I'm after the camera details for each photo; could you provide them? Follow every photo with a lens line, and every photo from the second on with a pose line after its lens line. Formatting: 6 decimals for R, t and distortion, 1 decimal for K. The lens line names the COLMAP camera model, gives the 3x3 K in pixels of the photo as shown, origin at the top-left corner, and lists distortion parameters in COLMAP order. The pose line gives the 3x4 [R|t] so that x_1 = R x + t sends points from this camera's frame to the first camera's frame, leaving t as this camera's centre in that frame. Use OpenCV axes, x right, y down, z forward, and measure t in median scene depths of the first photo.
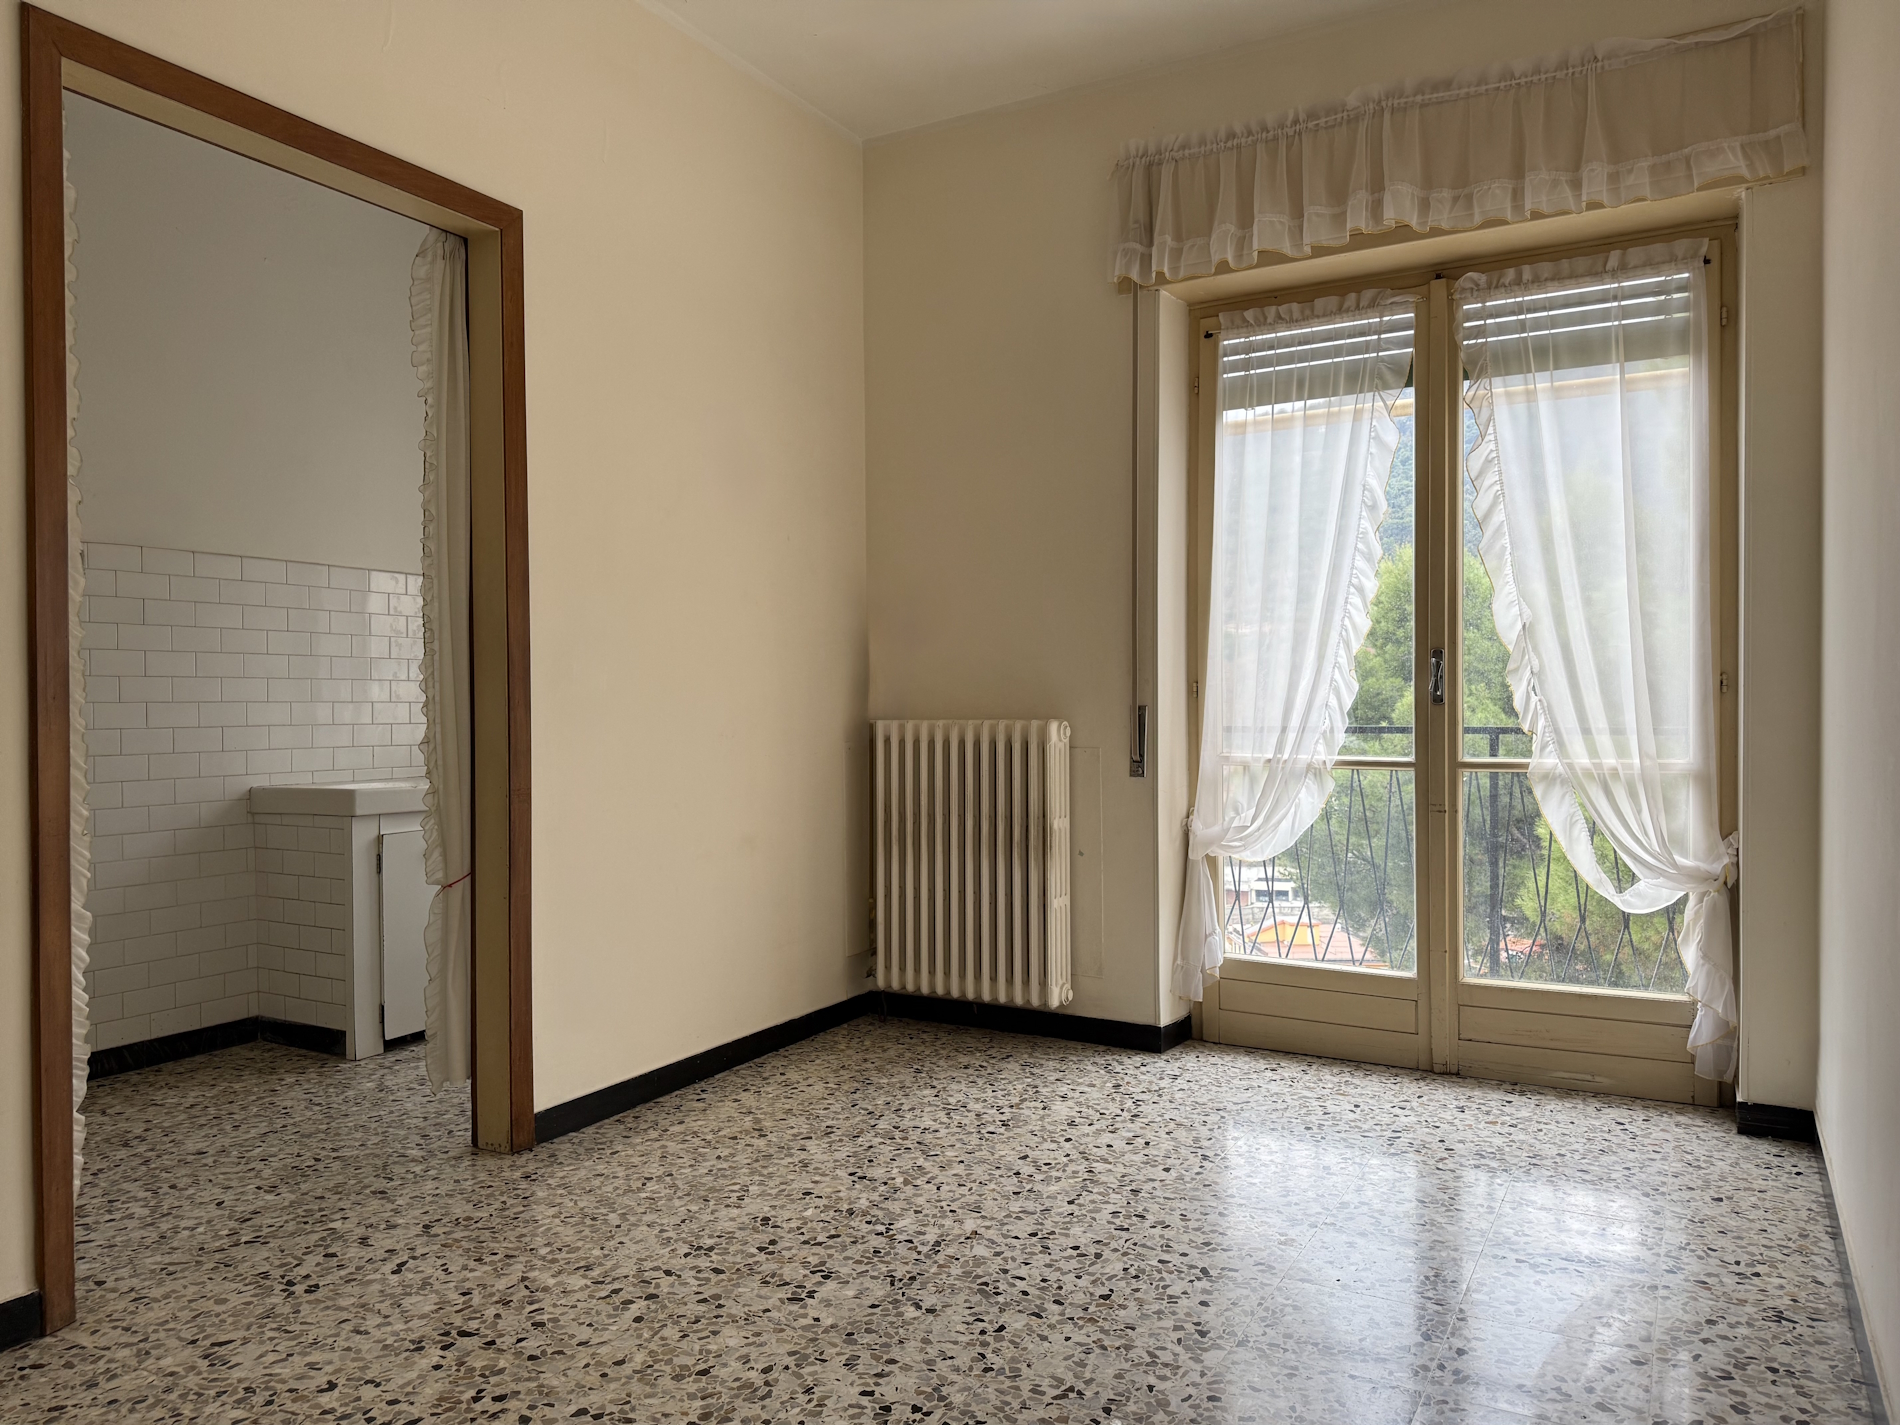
lens RADIAL K [[1342.4, 0, 950.0], [0, 1342.4, 712.5], [0, 0, 1]] dist [0.024659, -0.026122]
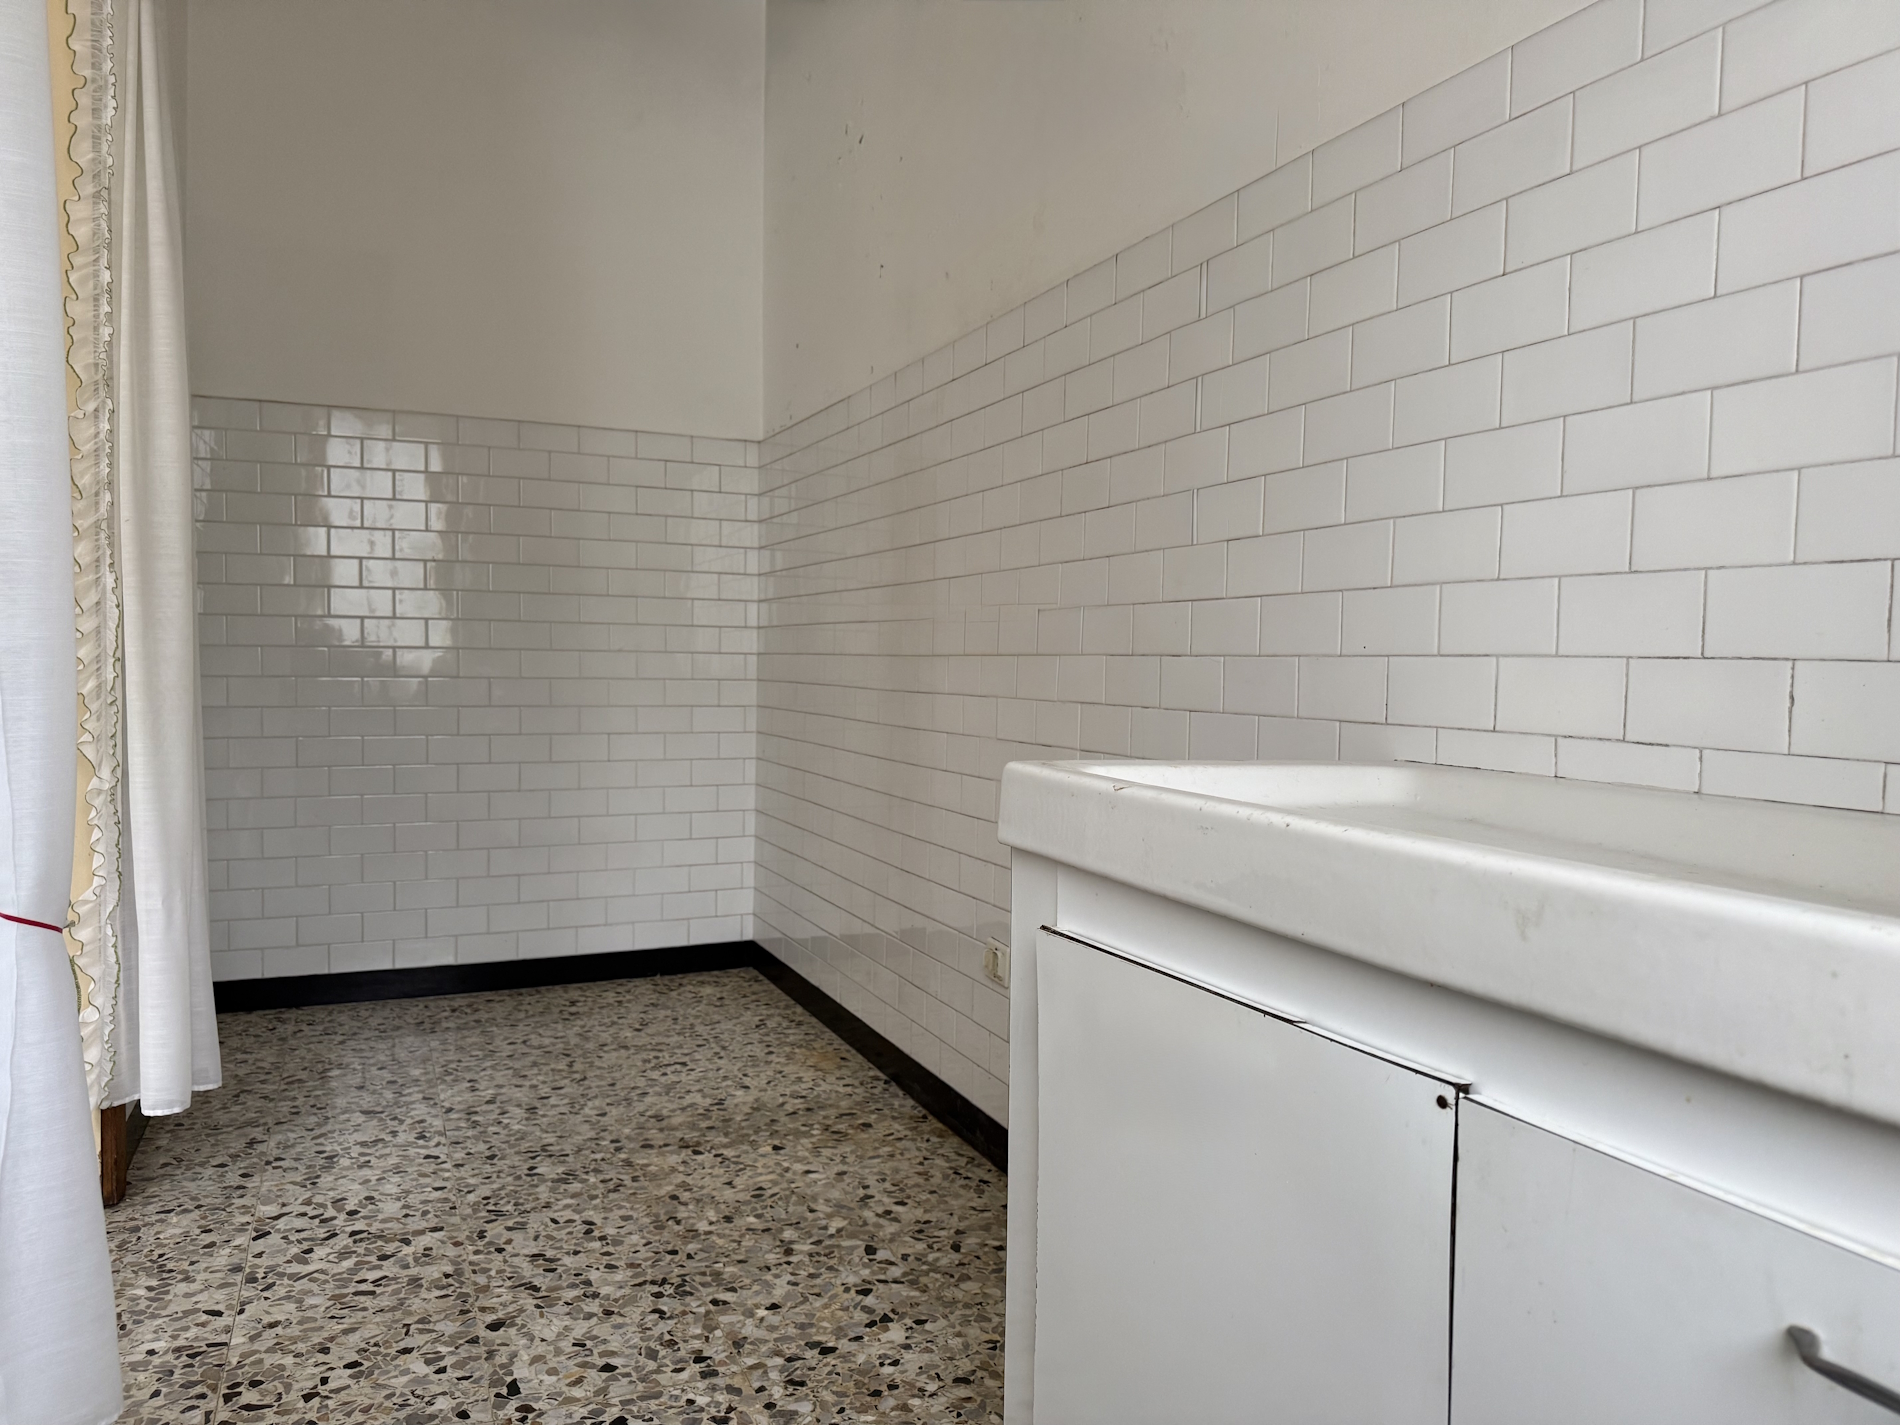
lens RADIAL K [[1342.4, 0, 950.0], [0, 1342.4, 712.5], [0, 0, 1]] dist [0.024659, -0.026122]
pose [[-0.603981, 0.021637, -0.796705, -0.199841], [-0.022472, 0.998772, 0.044161, 0.035304], [0.796682, 0.044576, -0.602753, 1.328045]]
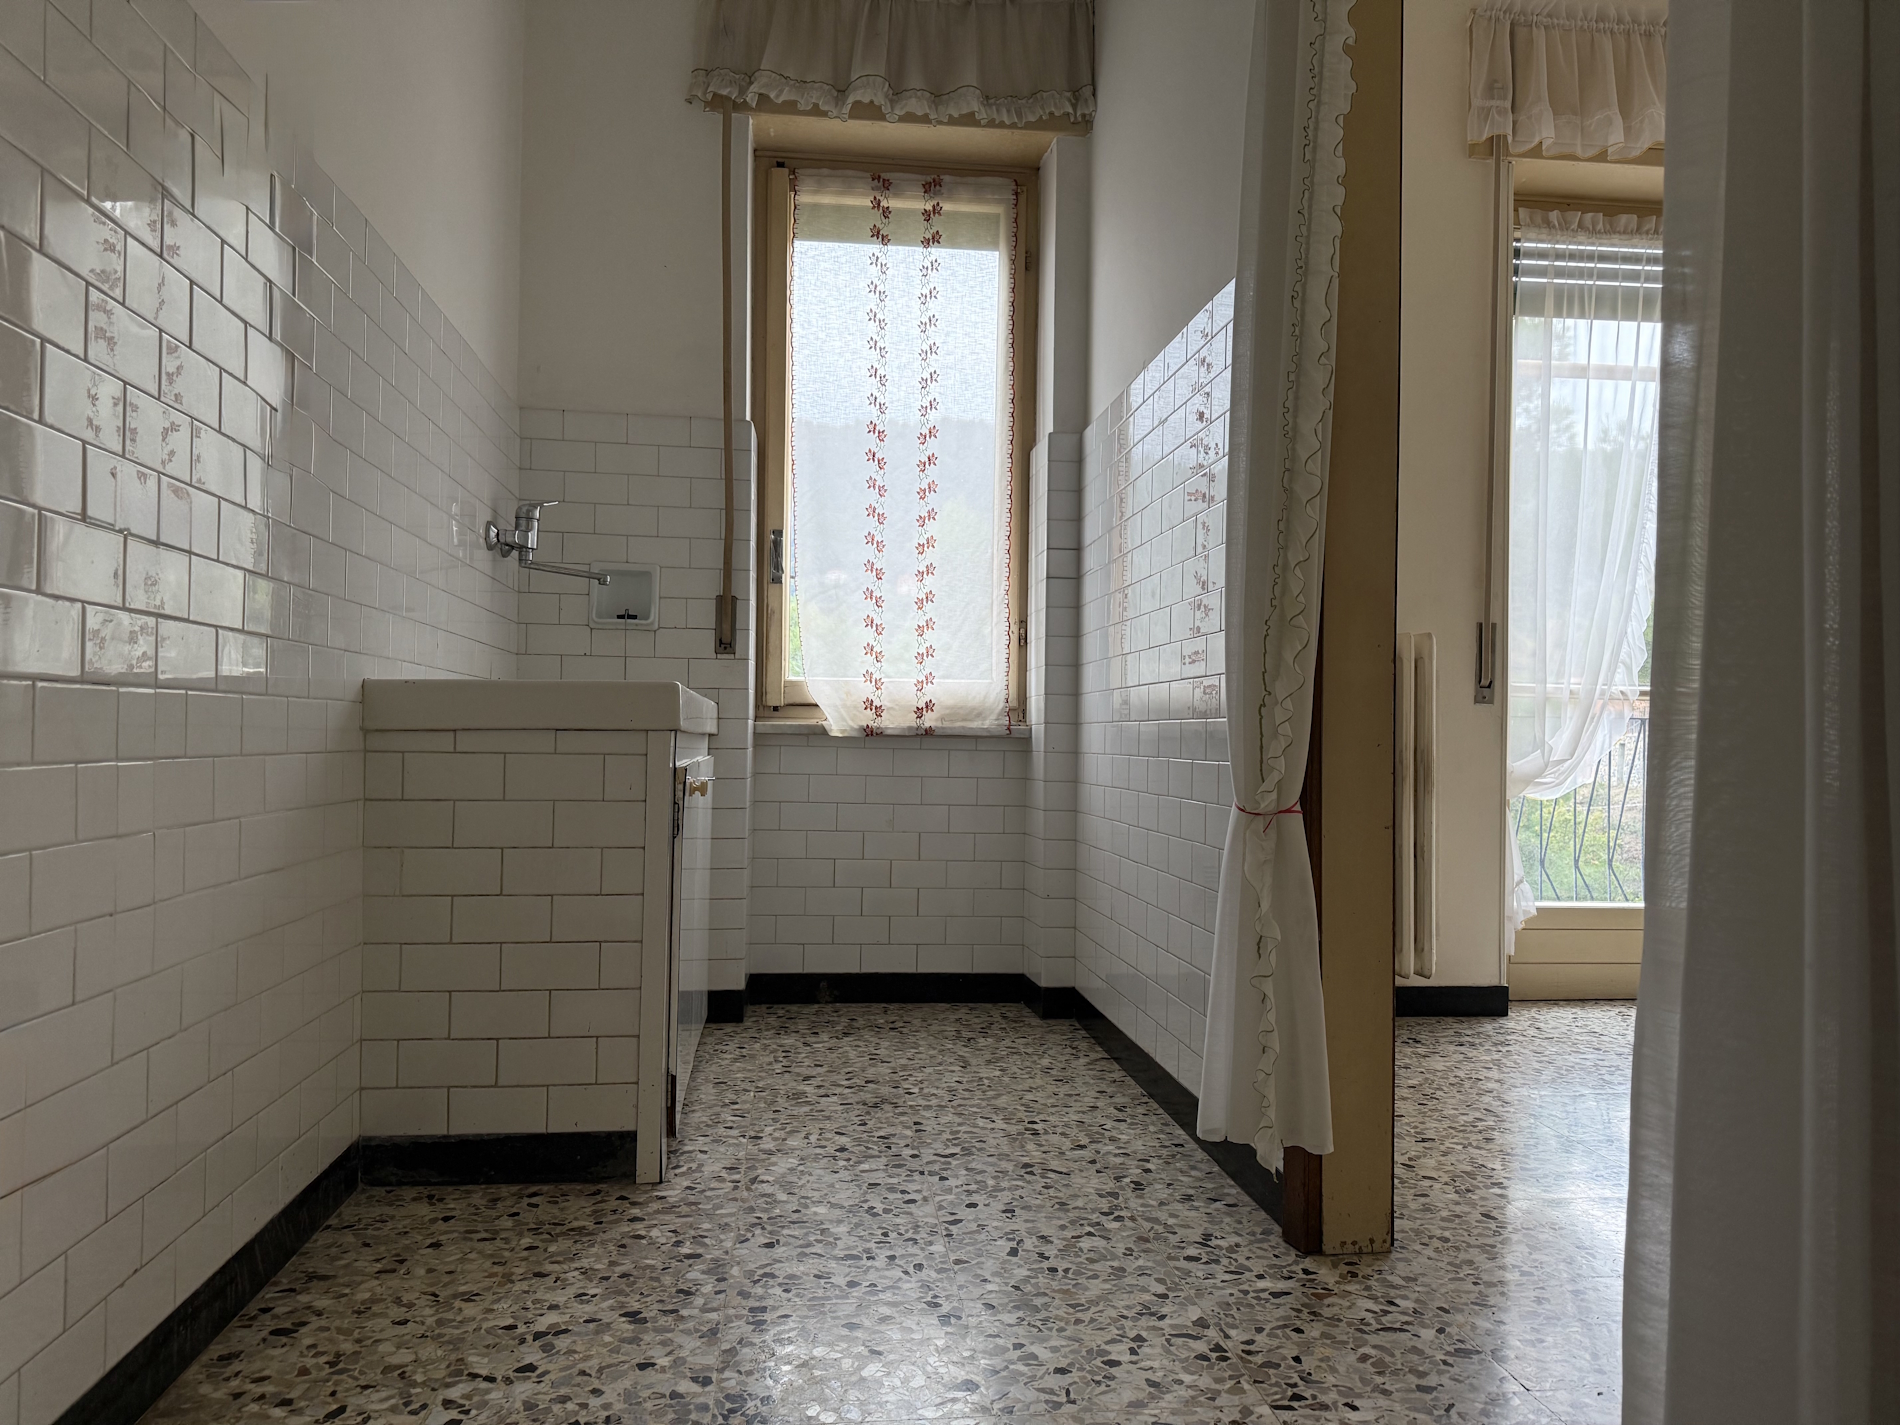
lens RADIAL K [[1342.4, 0, 950.0], [0, 1342.4, 712.5], [0, 0, 1]] dist [0.024659, -0.026122]
pose [[0.809686, 0.026024, 0.586285, -0.753545], [-0.012755, 0.999561, -0.026752, 0.093126], [-0.586724, 0.014182, 0.809663, 0.554257]]
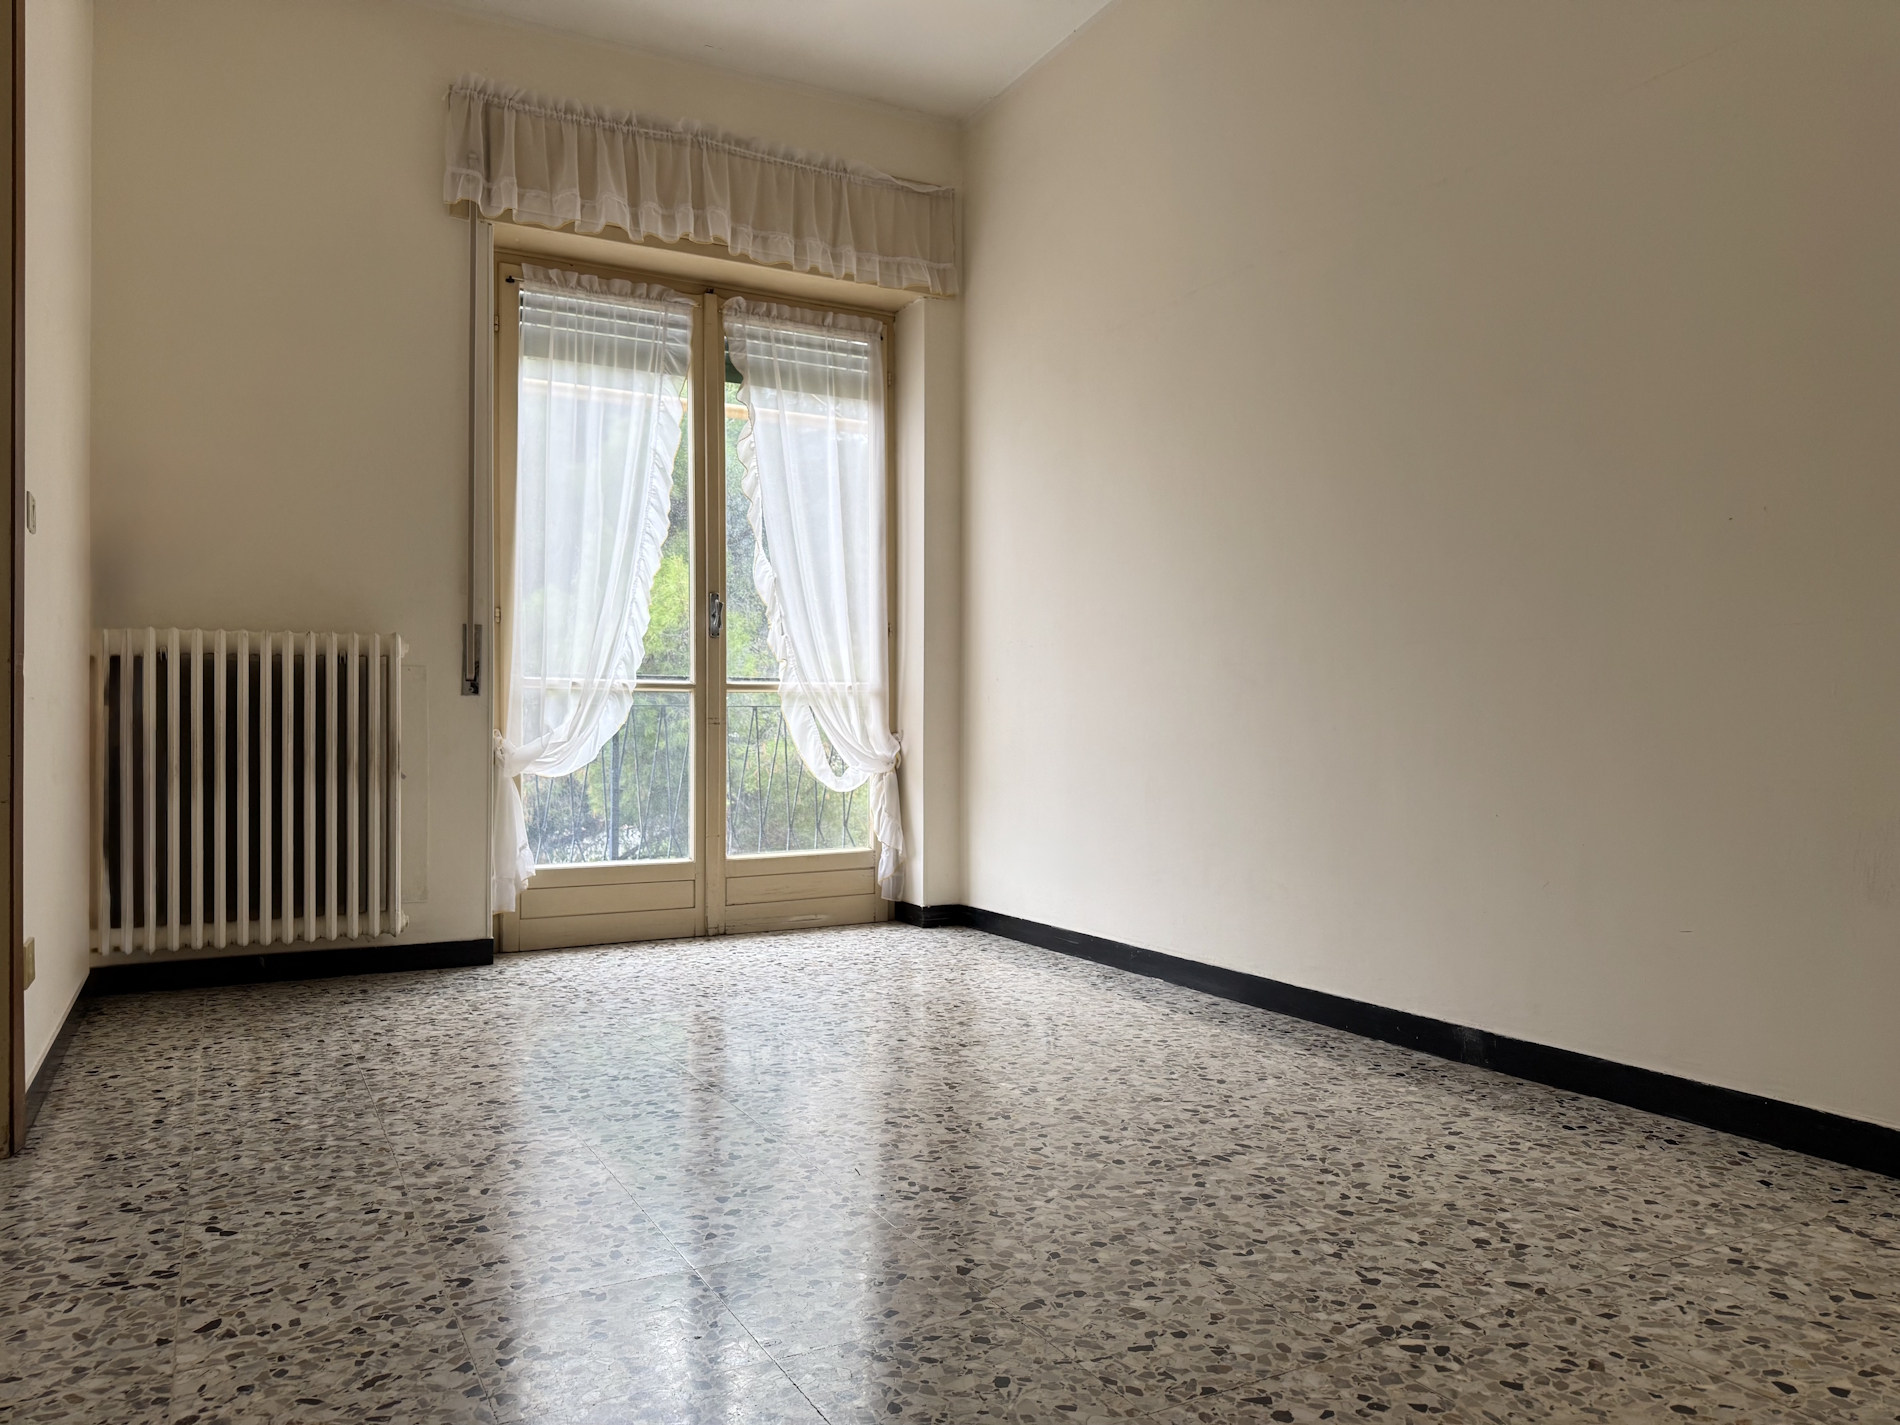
lens RADIAL K [[1321.1, 0, 978.6], [0, 1321.1, 741.2], [0, 0, 1]] dist [-0.005332, -0.031960]
pose [[0.523320, -0.005236, 0.852120, -0.577549], [0.004889, 0.999983, 0.003142, 0.092491], [-0.852122, 0.002522, 0.523336, 0.168560]]
